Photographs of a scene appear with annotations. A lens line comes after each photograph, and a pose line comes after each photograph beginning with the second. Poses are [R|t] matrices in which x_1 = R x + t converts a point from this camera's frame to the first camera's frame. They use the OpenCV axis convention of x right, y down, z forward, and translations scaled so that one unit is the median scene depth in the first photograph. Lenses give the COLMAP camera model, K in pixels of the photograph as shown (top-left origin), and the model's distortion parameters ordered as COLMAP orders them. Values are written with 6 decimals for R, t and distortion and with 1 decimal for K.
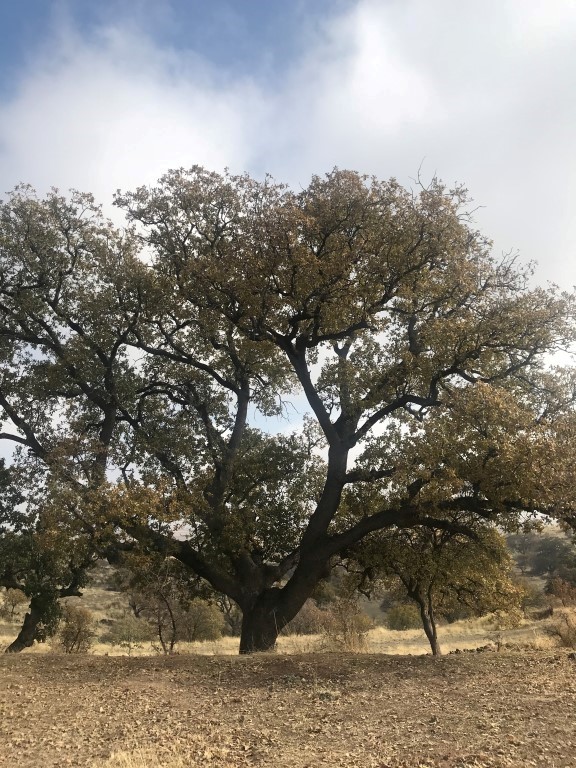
lens RADIAL K [[533.9, 0, 291.0], [0, 533.9, 388.4], [0, 0, 1]] dist [0.043666, -0.000691]
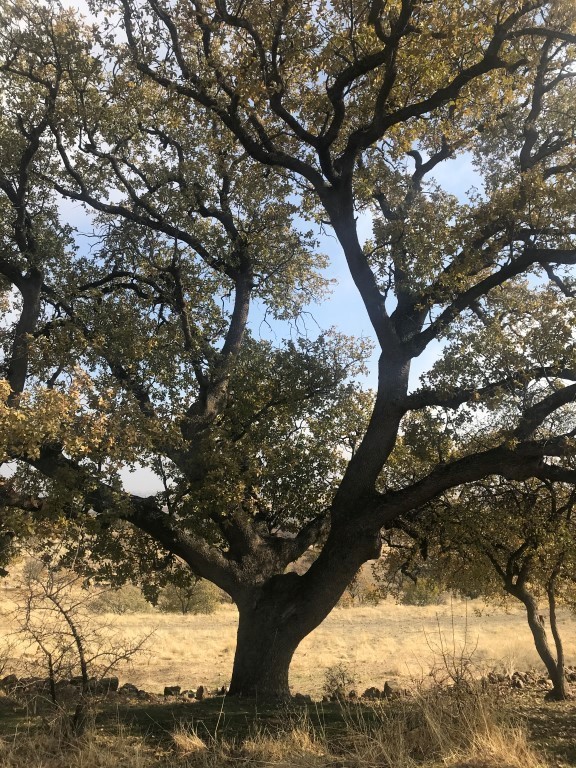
lens RADIAL K [[608.2, 0, 288.0], [0, 608.2, 384.0], [0, 0, 1]] dist [0.067342, 0.000146]
pose [[0.999692, 0.017151, -0.017921, -0.022245], [-0.015646, 0.996589, 0.081026, 0.087119], [0.019250, -0.080720, 0.996551, 0.283616]]
